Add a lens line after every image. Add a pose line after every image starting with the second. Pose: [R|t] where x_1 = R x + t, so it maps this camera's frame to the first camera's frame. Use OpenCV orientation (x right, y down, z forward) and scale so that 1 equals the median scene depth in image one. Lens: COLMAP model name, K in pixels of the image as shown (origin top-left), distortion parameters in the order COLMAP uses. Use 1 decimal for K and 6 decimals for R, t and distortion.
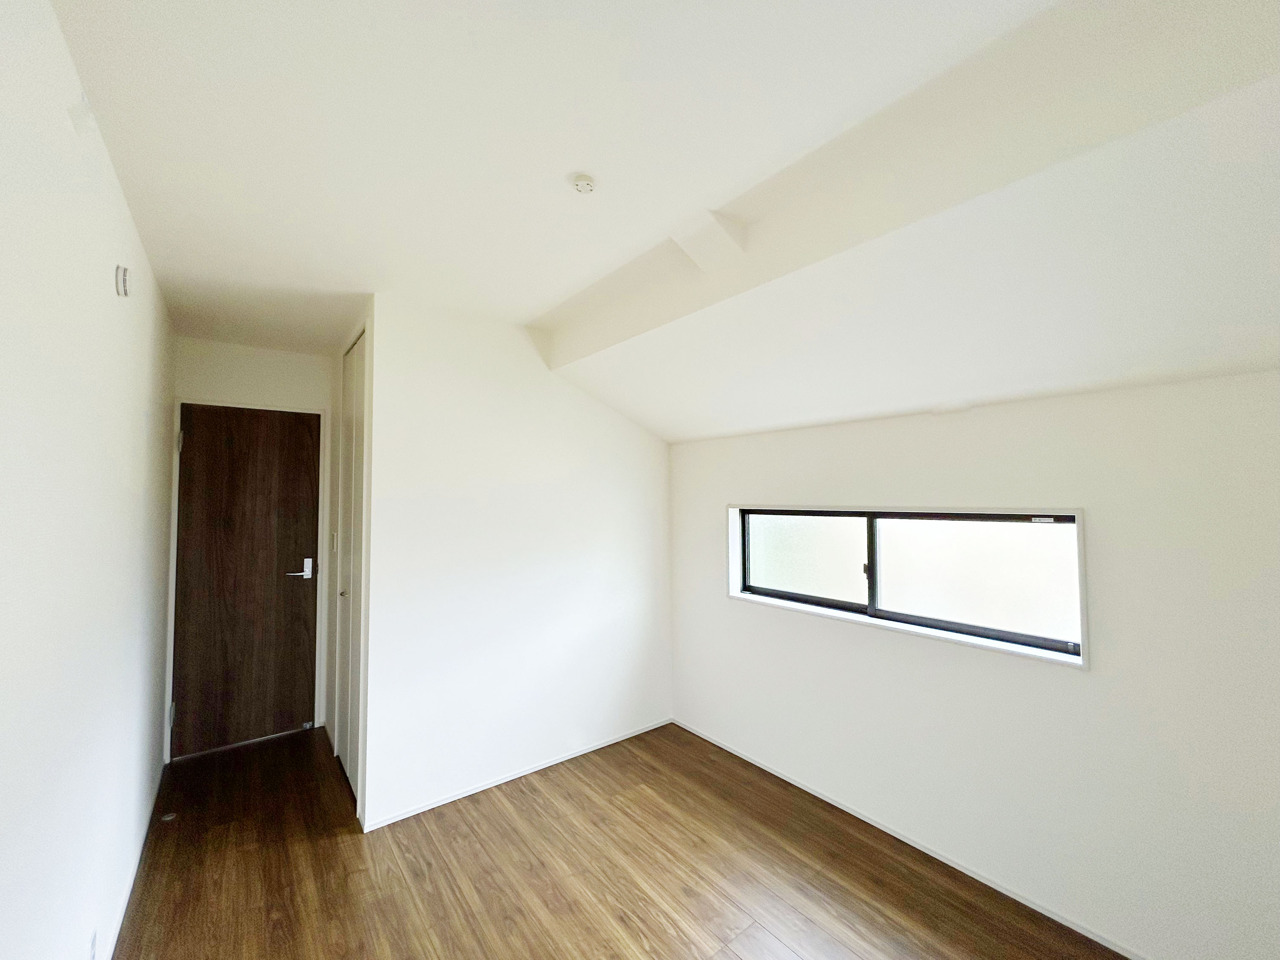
lens RADIAL K [[514.0, 0, 639.0], [0, 514.0, 479.8], [0, 0, 1]] dist [-0.005104, 0.004077]
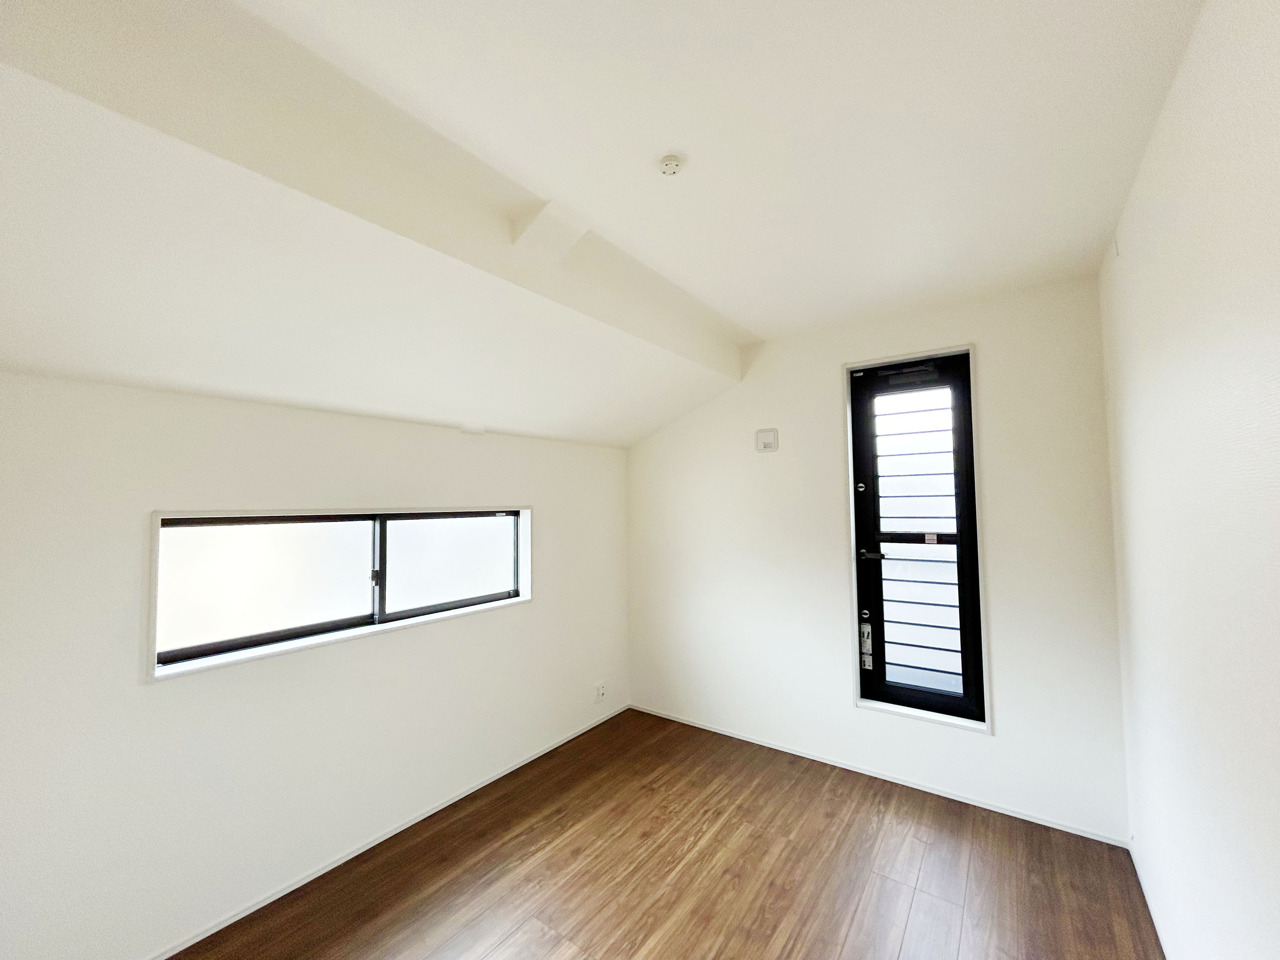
lens RADIAL K [[514.0, 0, 639.0], [0, 514.0, 479.8], [0, 0, 1]] dist [-0.005104, 0.004077]
pose [[-0.282177, 0.047810, 0.958170, -0.746886], [-0.021907, 0.998176, -0.056258, 0.049789], [-0.959112, -0.036865, -0.280614, 0.986527]]
